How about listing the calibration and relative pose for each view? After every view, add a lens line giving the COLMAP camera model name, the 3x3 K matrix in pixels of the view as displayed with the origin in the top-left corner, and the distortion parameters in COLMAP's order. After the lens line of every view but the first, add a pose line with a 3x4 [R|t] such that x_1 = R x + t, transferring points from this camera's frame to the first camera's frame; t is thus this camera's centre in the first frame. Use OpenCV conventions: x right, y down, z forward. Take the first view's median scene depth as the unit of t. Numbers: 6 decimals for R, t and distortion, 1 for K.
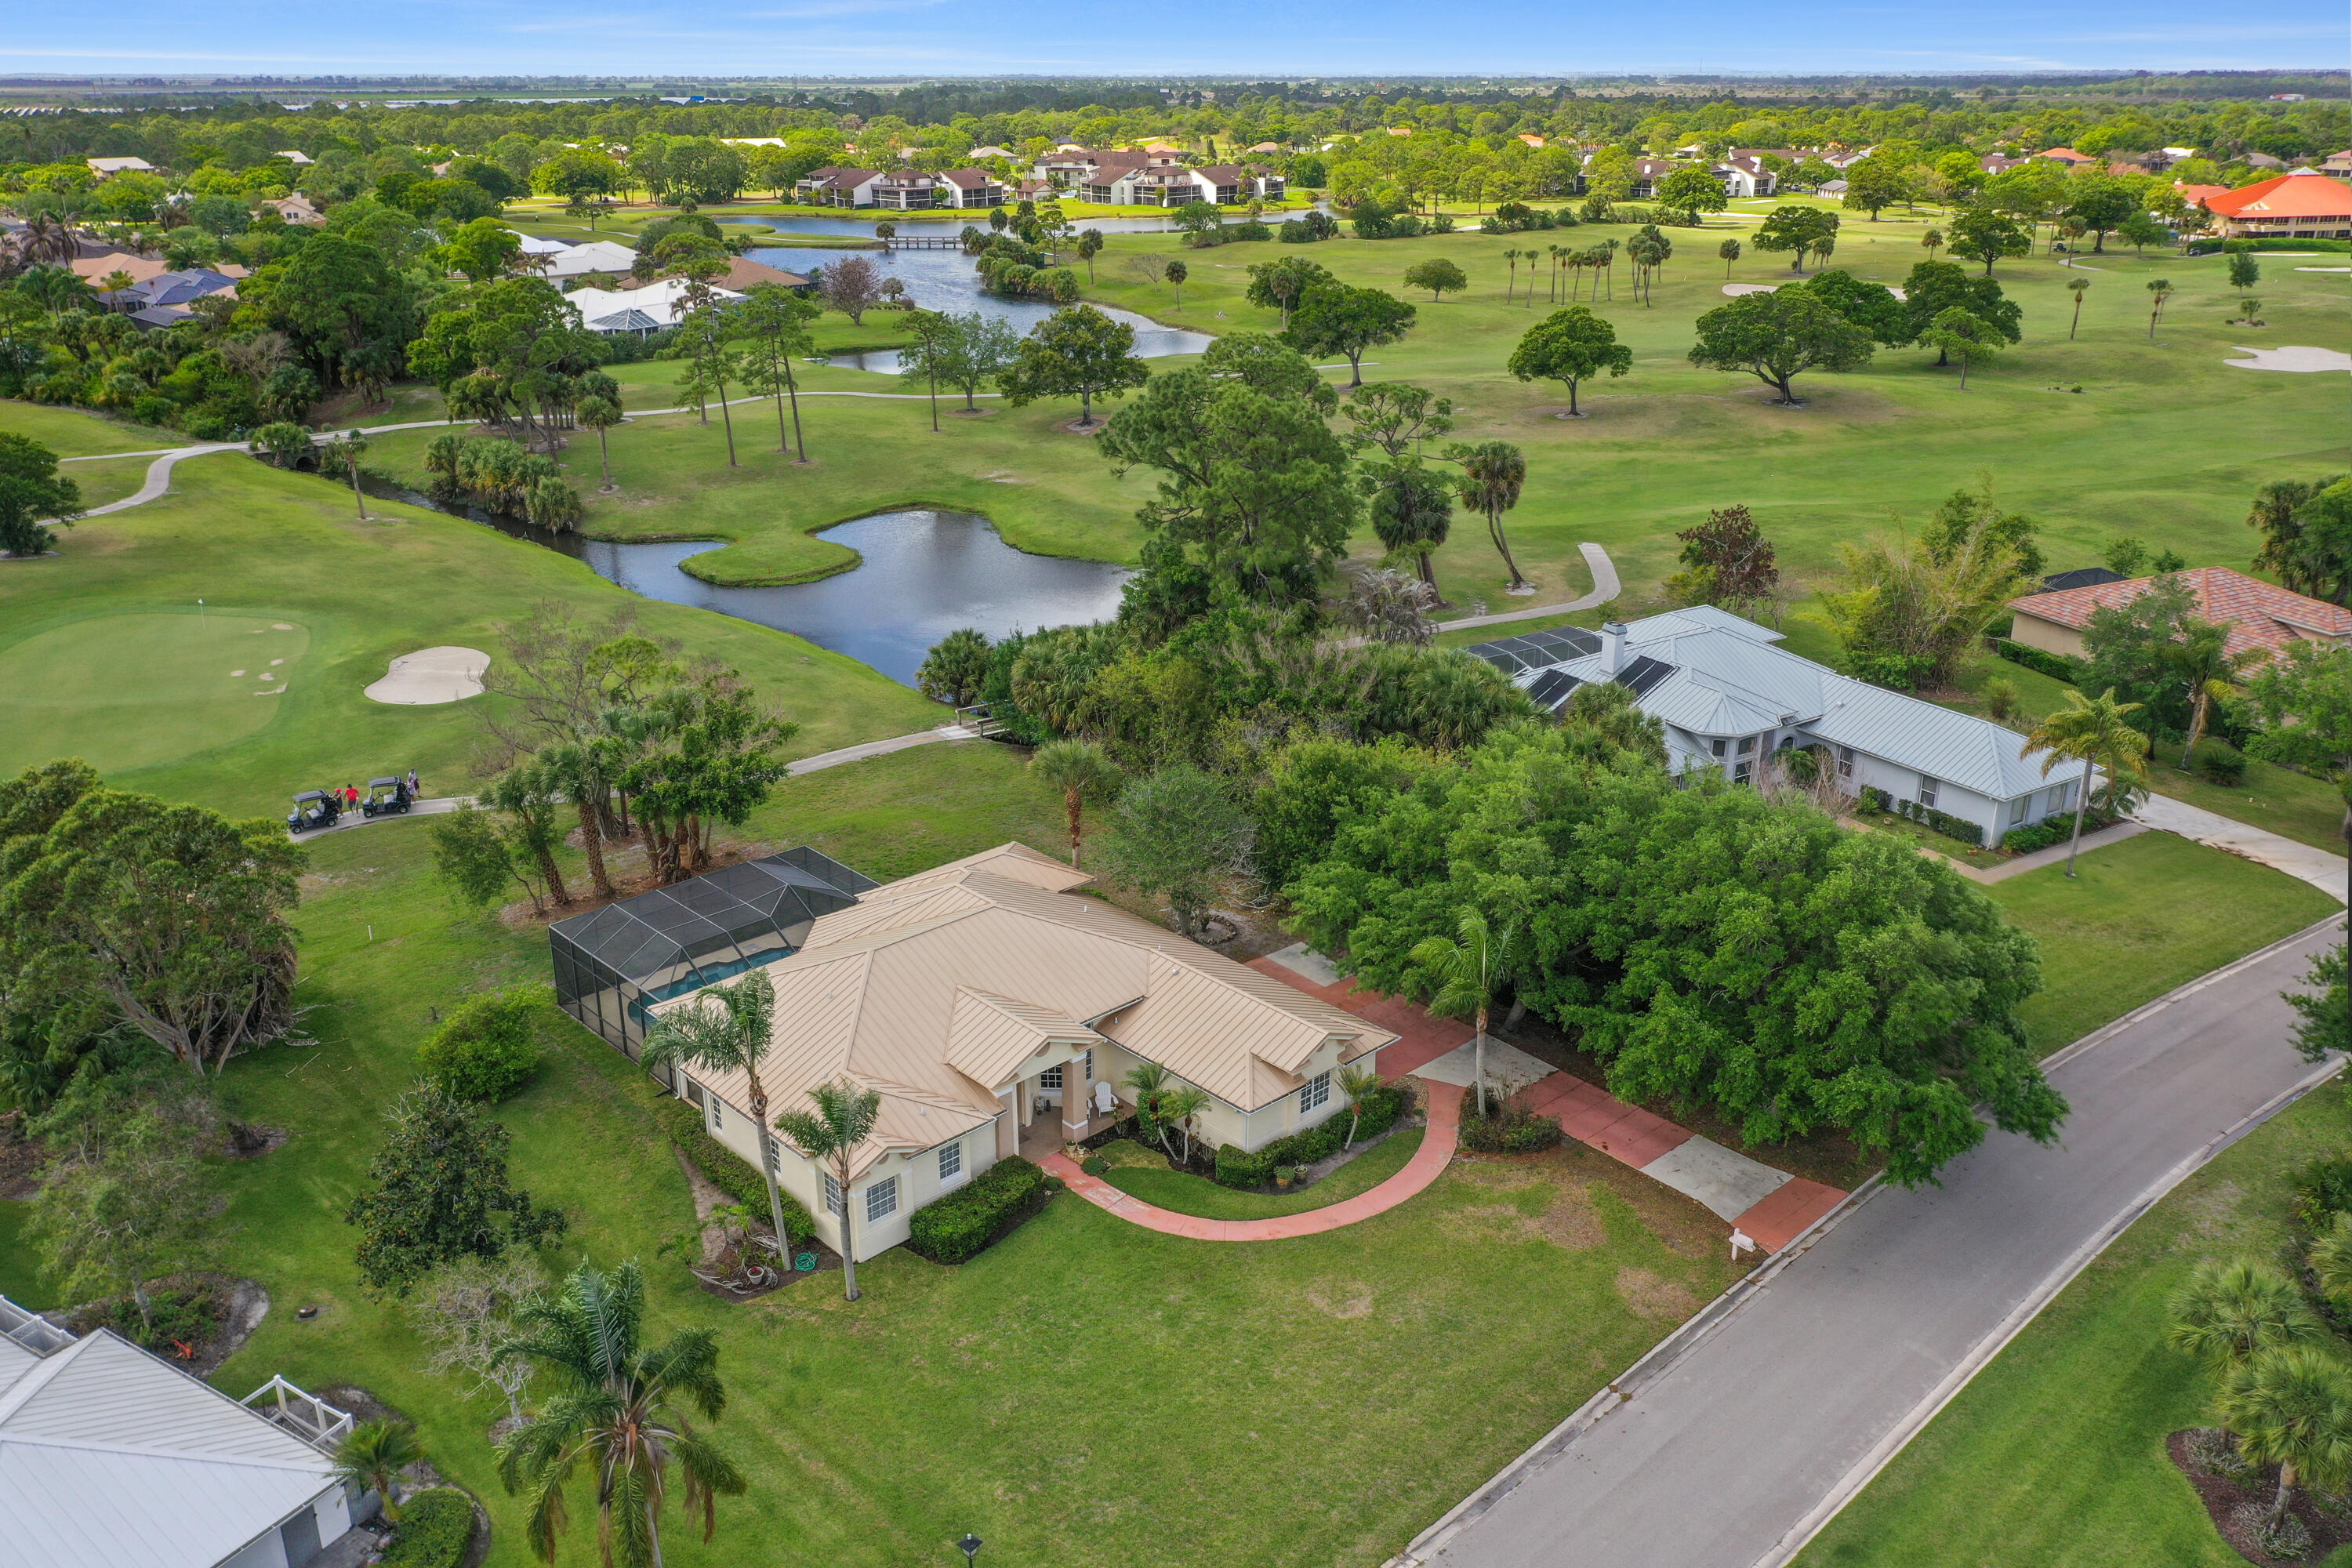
lens RADIAL K [[1856.4, 0, 1163.6], [0, 1856.4, 788.5], [0, 0, 1]] dist [0.003214, 0.005737]
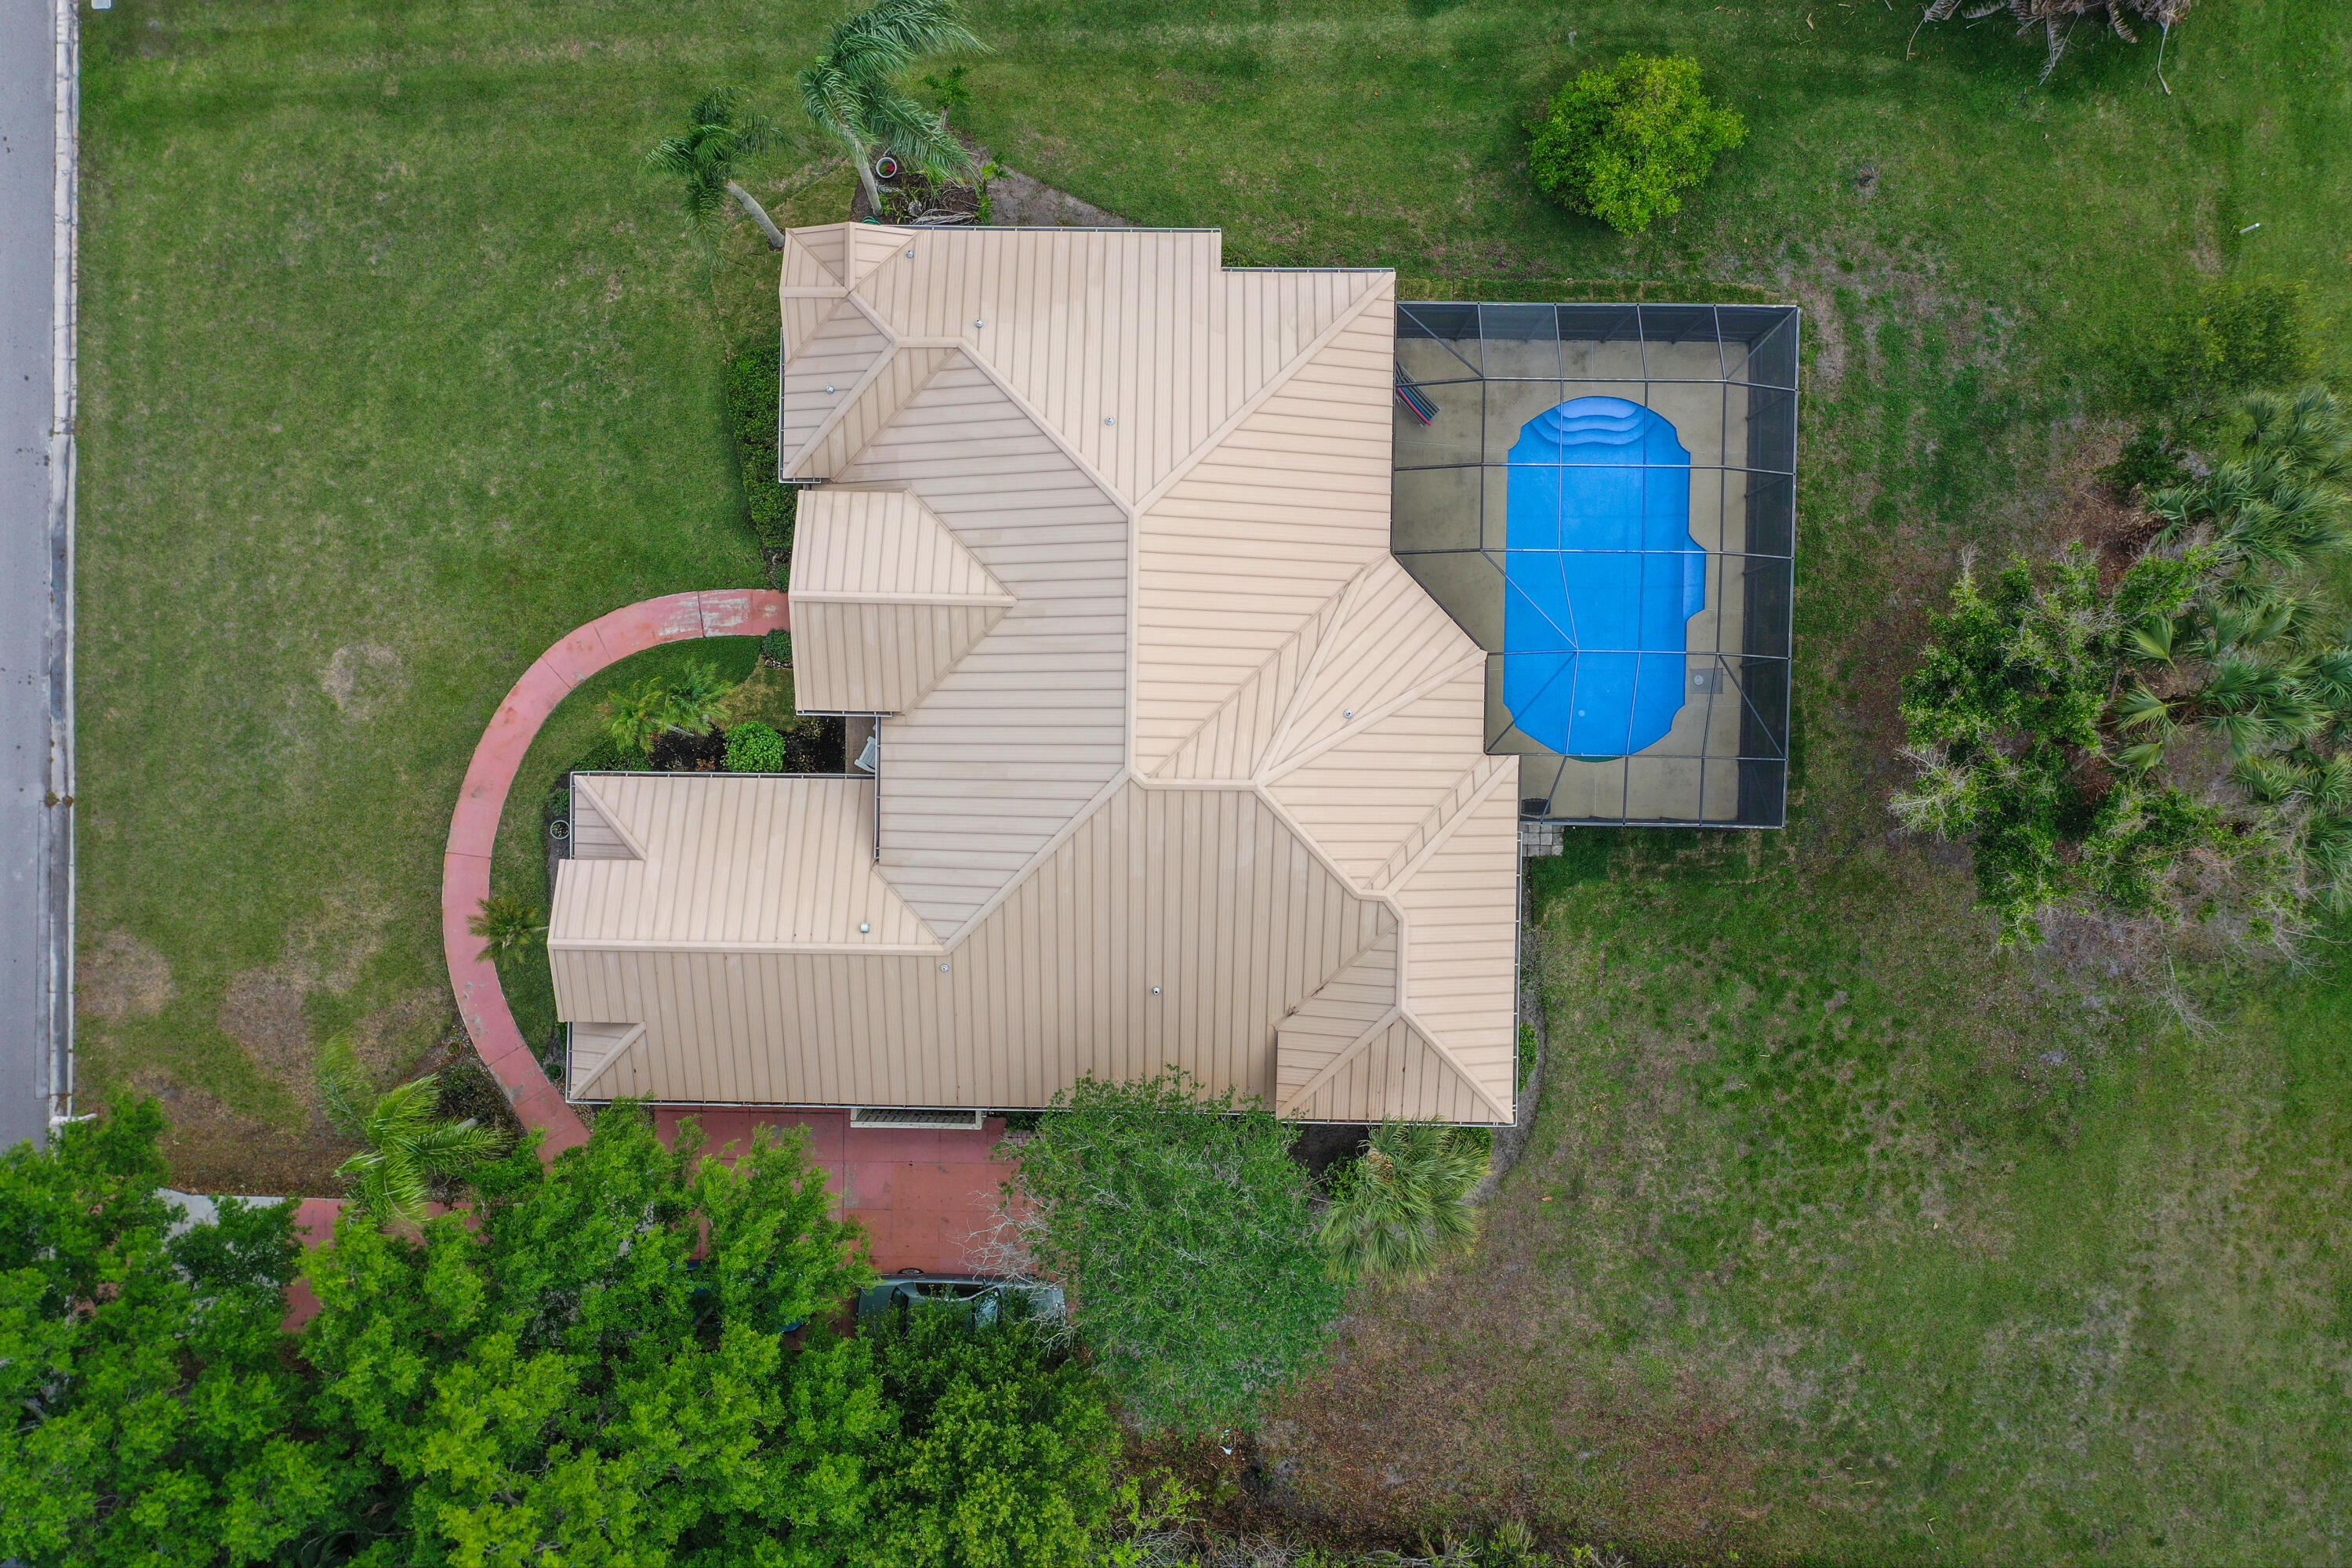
lens RADIAL K [[1856.4, 0, 1162.3], [0, 1856.4, 783.3], [0, 0, 1]] dist [0.003214, 0.005737]
pose [[-0.693965, 0.719723, 0.020282, -0.121703], [-0.245528, -0.263033, 0.933022, -0.543691], [0.676852, 0.642505, 0.359248, 0.912403]]
